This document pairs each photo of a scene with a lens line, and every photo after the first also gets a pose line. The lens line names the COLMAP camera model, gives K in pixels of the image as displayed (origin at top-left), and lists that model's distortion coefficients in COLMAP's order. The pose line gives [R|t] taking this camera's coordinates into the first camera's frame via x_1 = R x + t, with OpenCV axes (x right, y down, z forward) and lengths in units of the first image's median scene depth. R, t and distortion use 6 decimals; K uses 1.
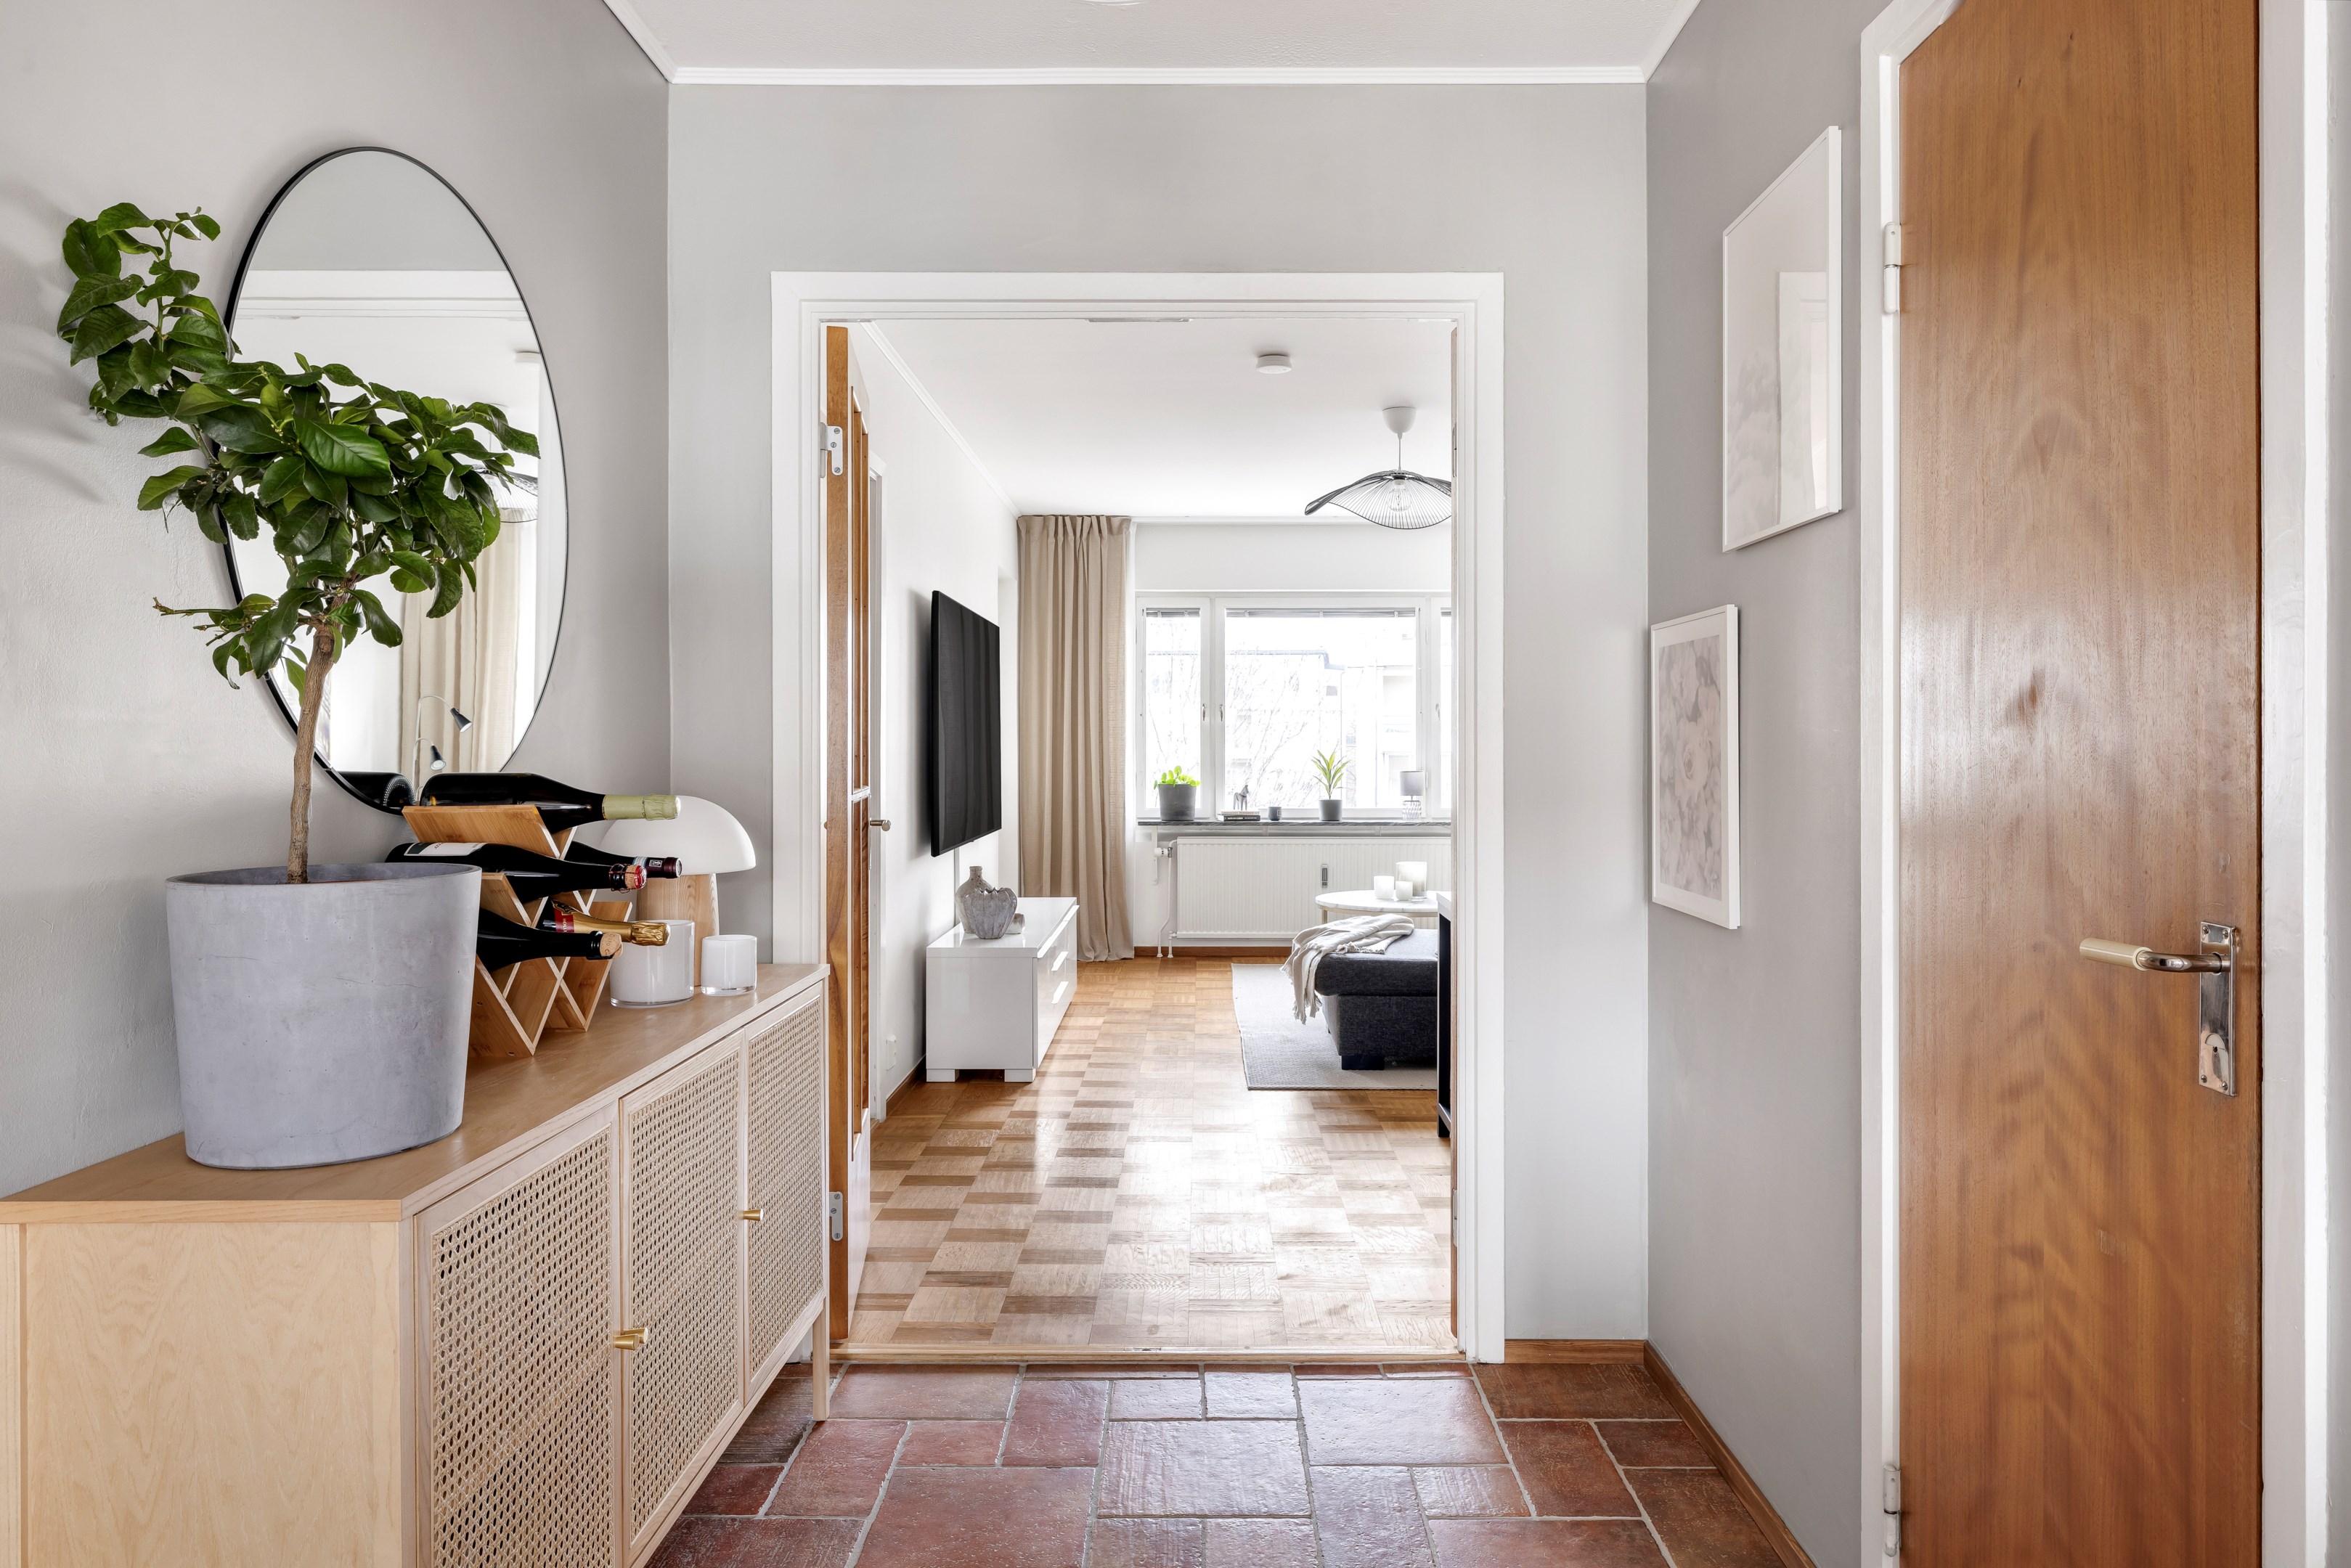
lens RADIAL K [[1684.8, 0, 1179.4], [0, 1684.8, 732.8], [0, 0, 1]] dist [0.000487, -0.000249]
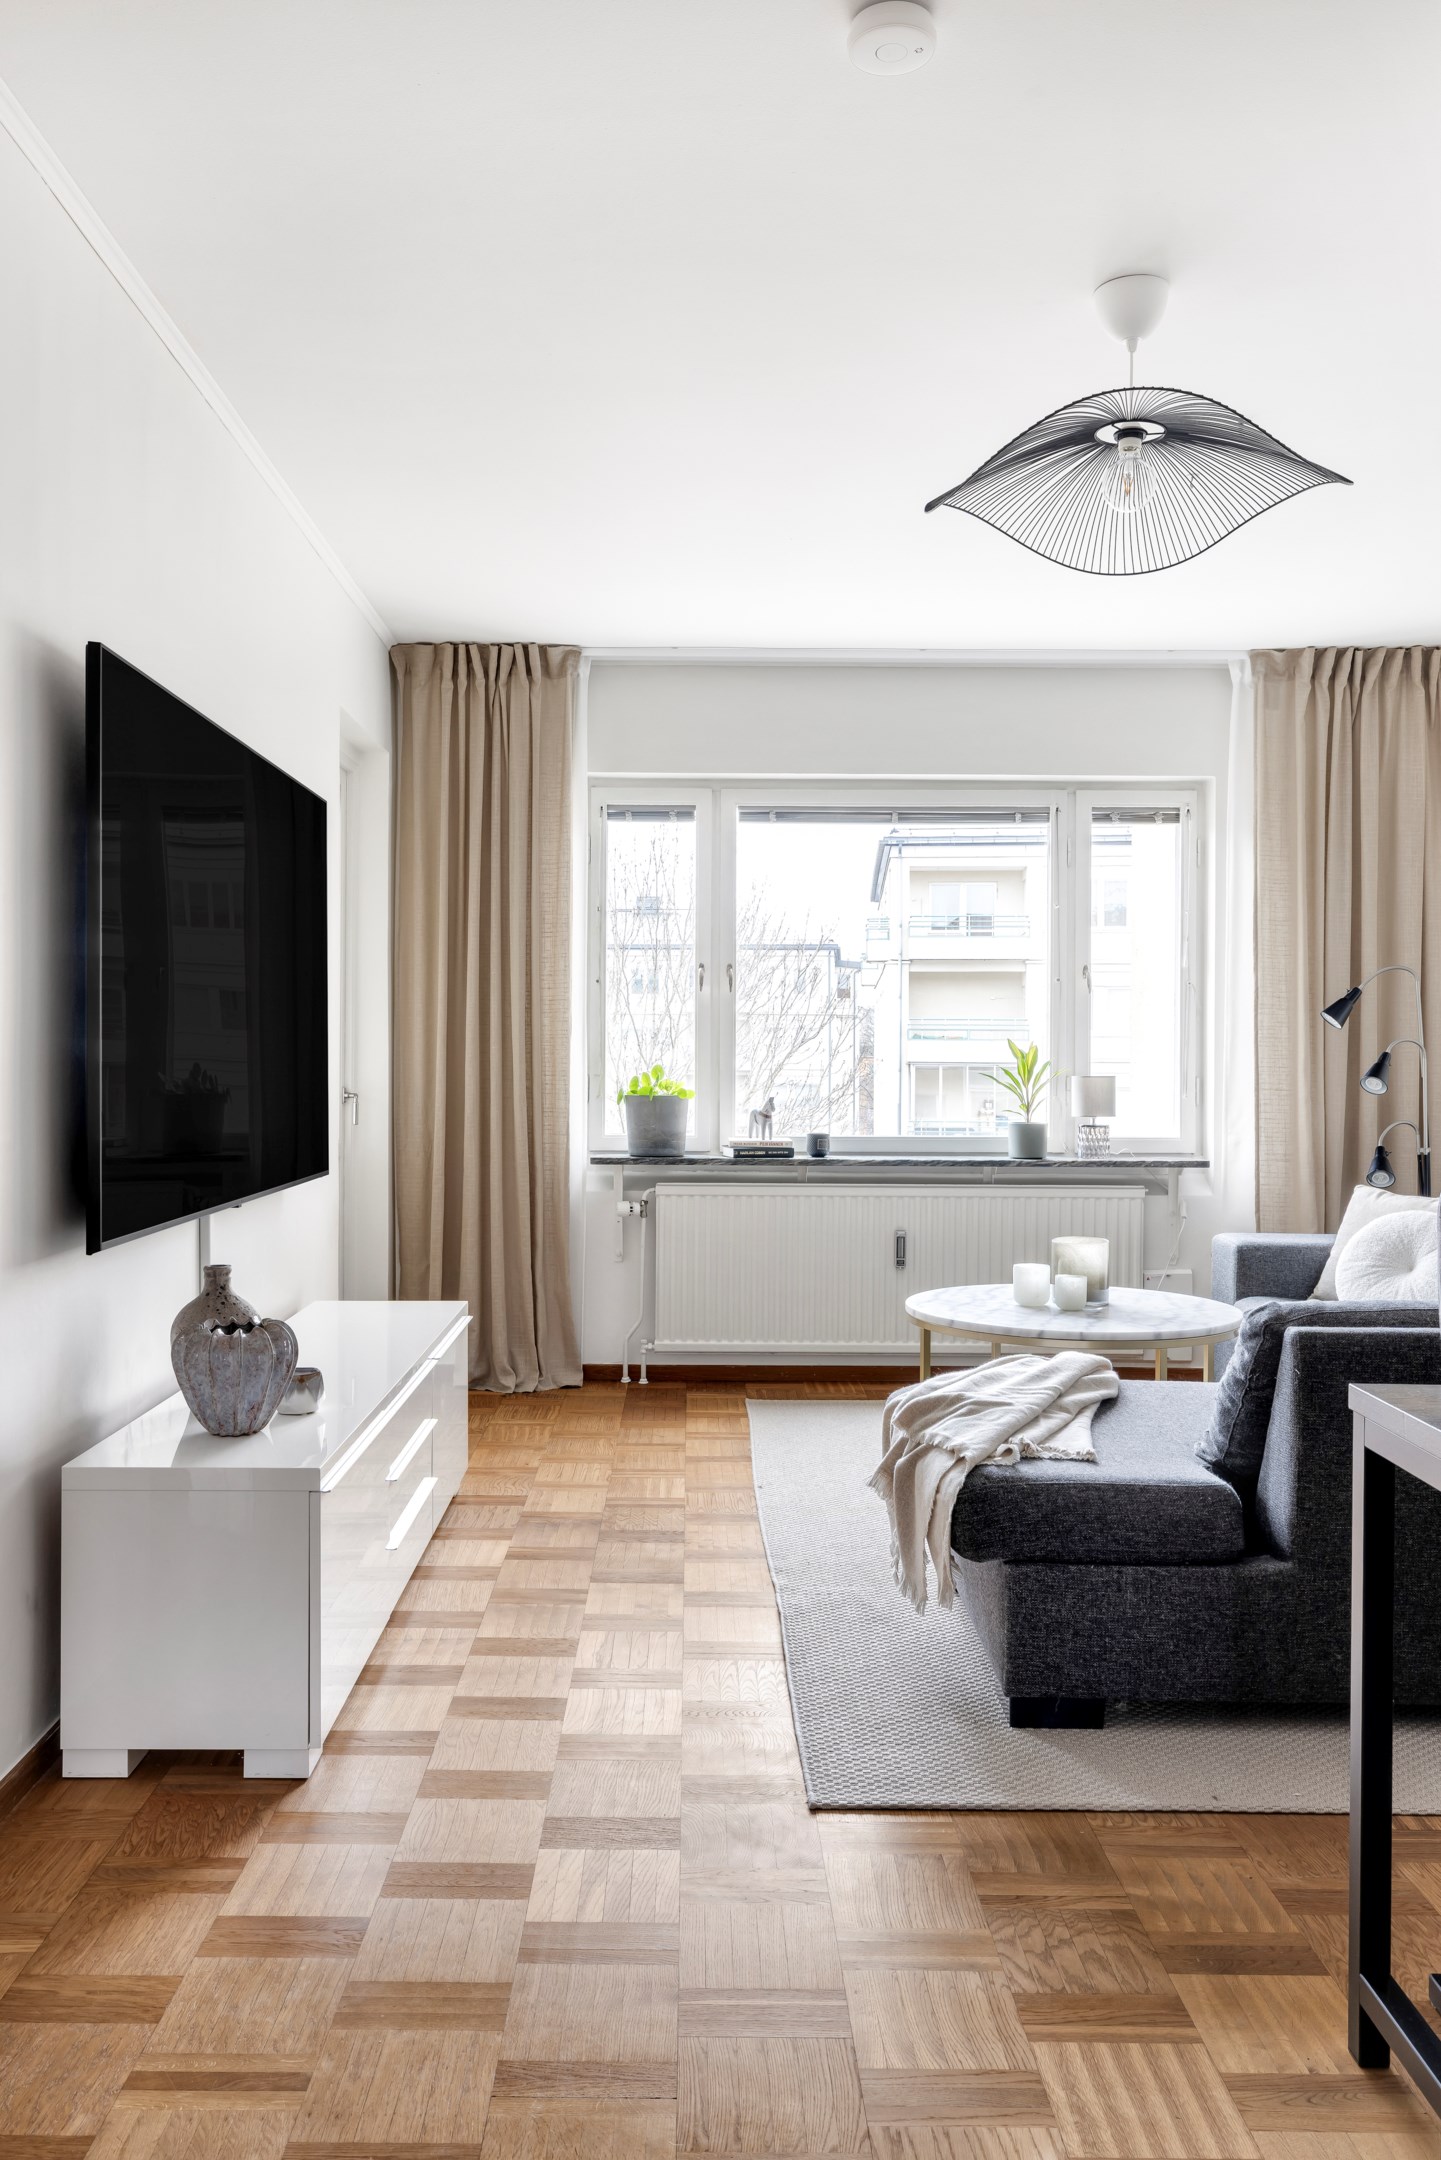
lens RADIAL K [[1871.7, 0, 678.8], [0, 1871.7, 1042.4], [0, 0, 1]] dist [-0.000215, 0.005784]
pose [[0.999967, 0.005049, 0.006436, 0.002371], [-0.005046, 0.999987, -0.000358, 0.011886], [-0.006438, 0.000326, 0.999979, 0.337577]]
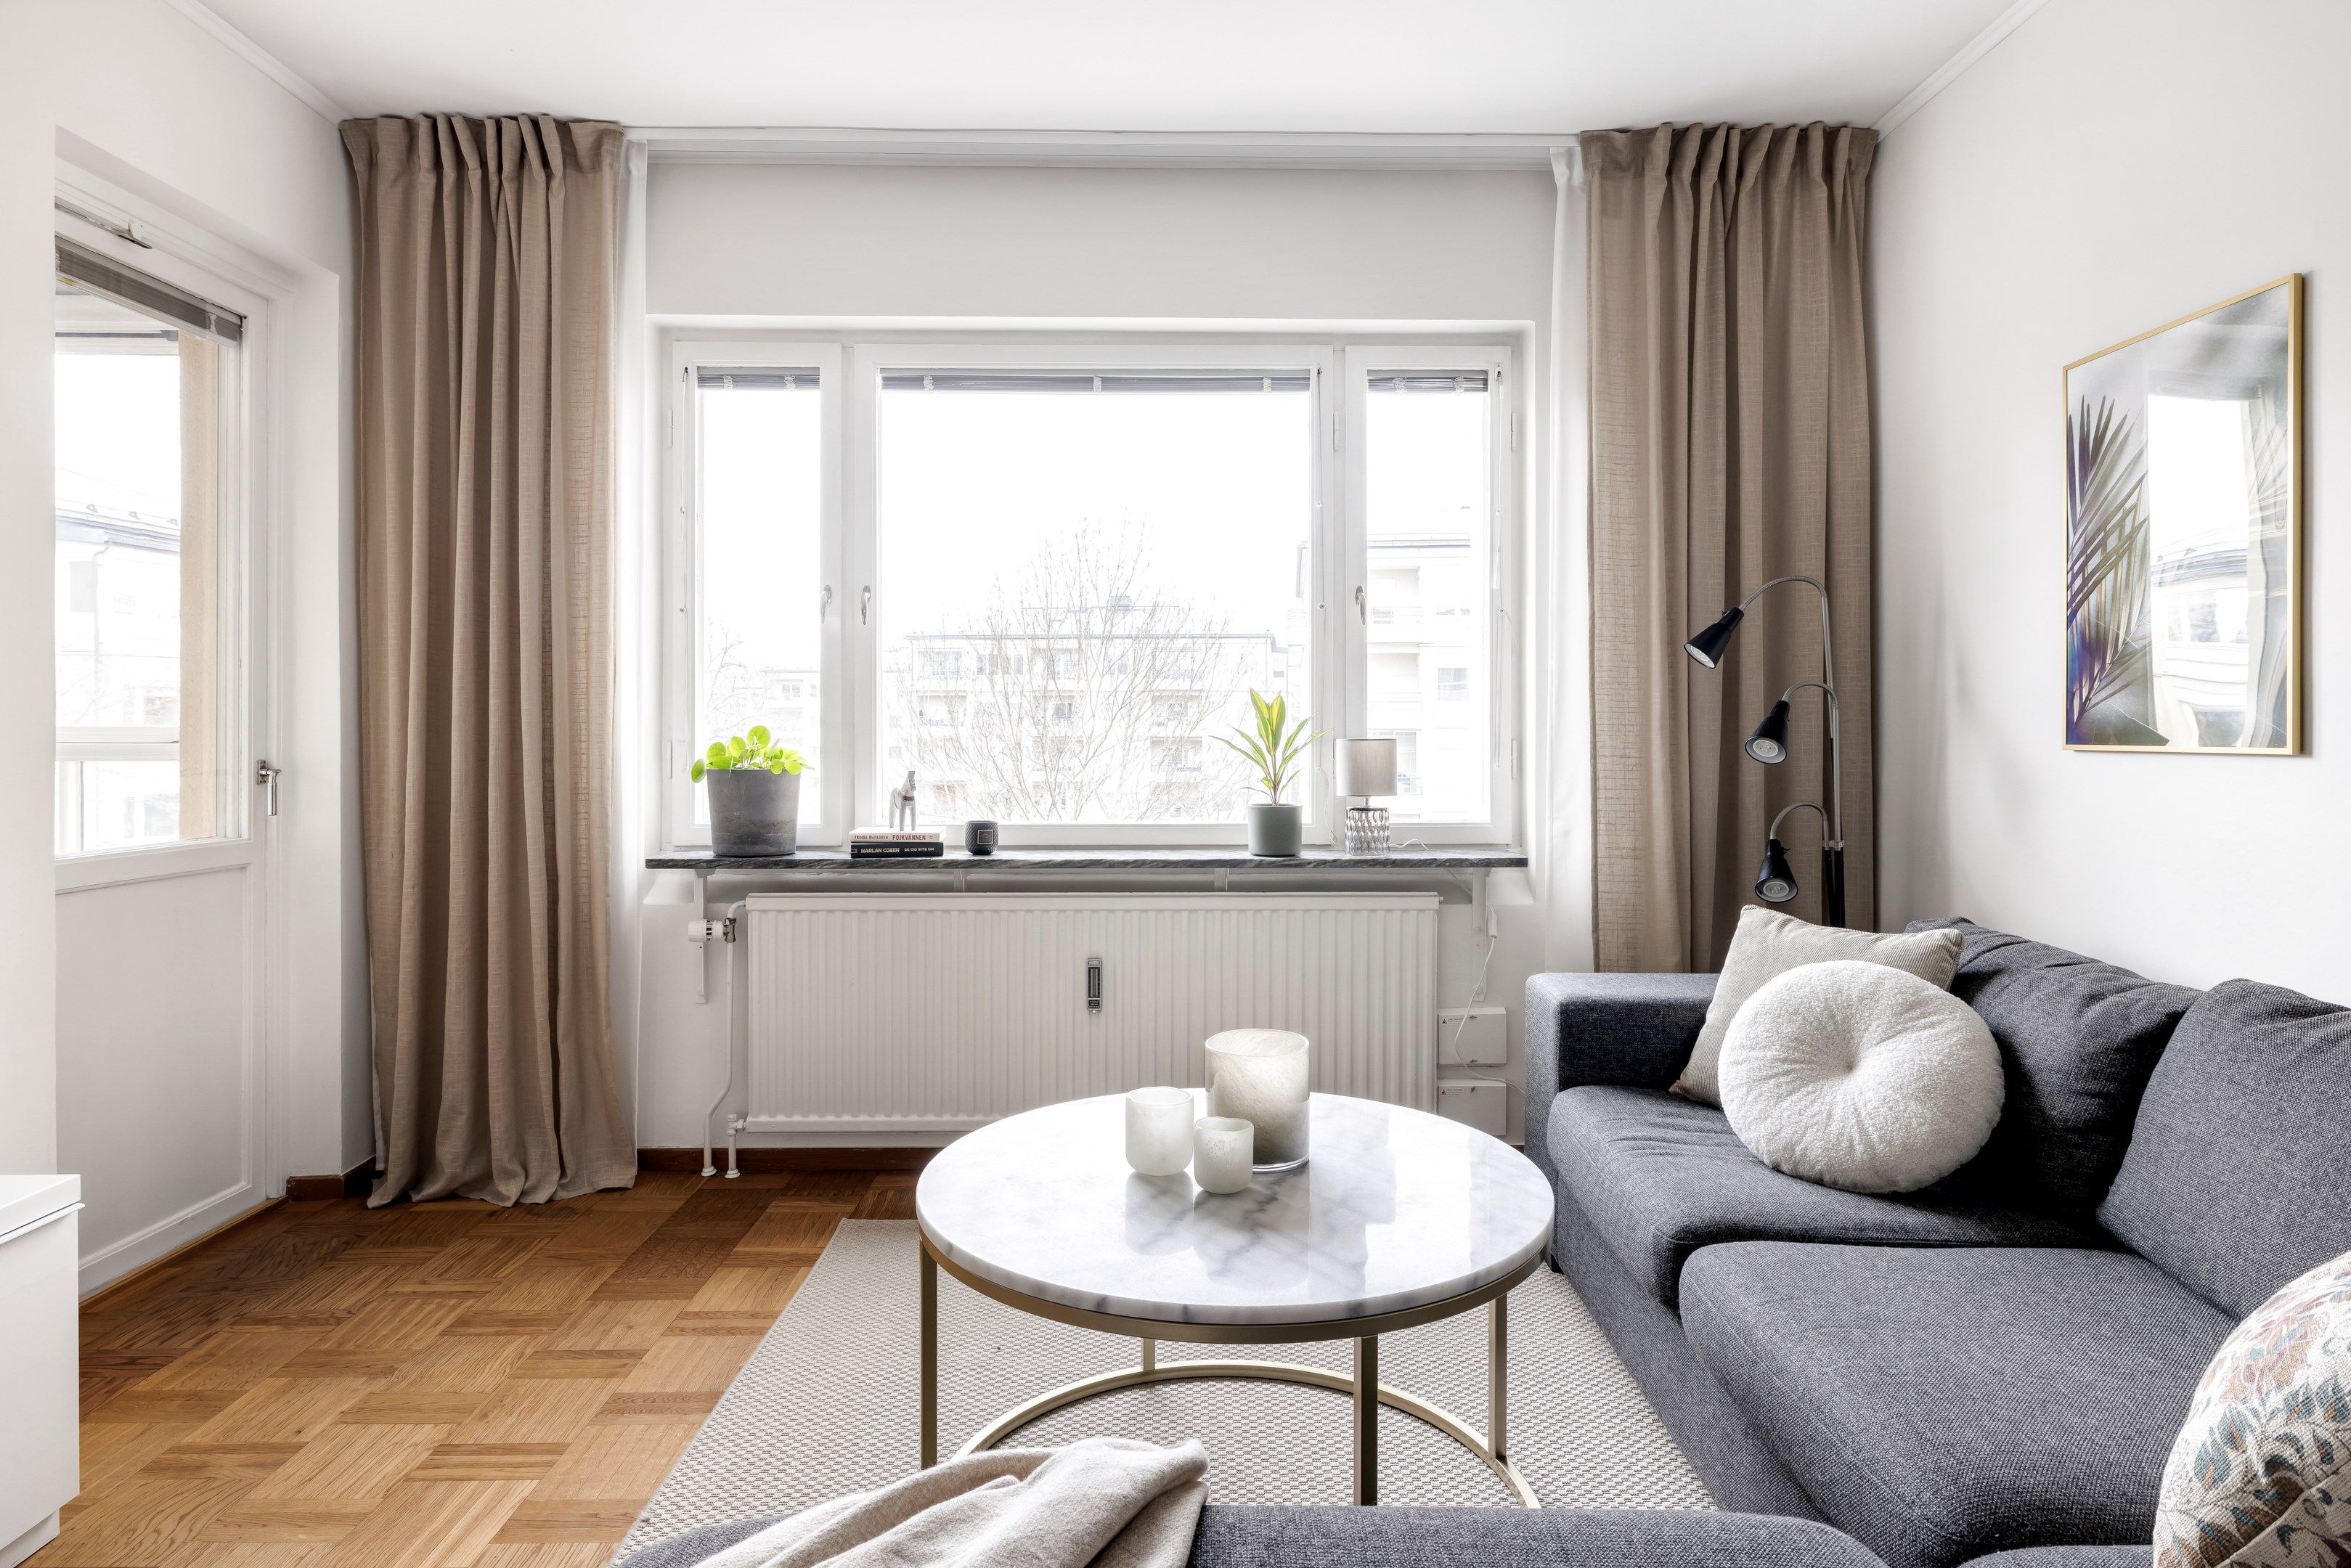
lens RADIAL K [[1467.3, 0, 1182.2], [0, 1467.3, 704.8], [0, 0, 1]] dist [0.000685, -0.000644]
pose [[0.999831, 0.000583, 0.018368, 0.103325], [-0.000441, 0.999970, -0.007737, 0.017306], [-0.018372, 0.007728, 0.999801, 0.639003]]
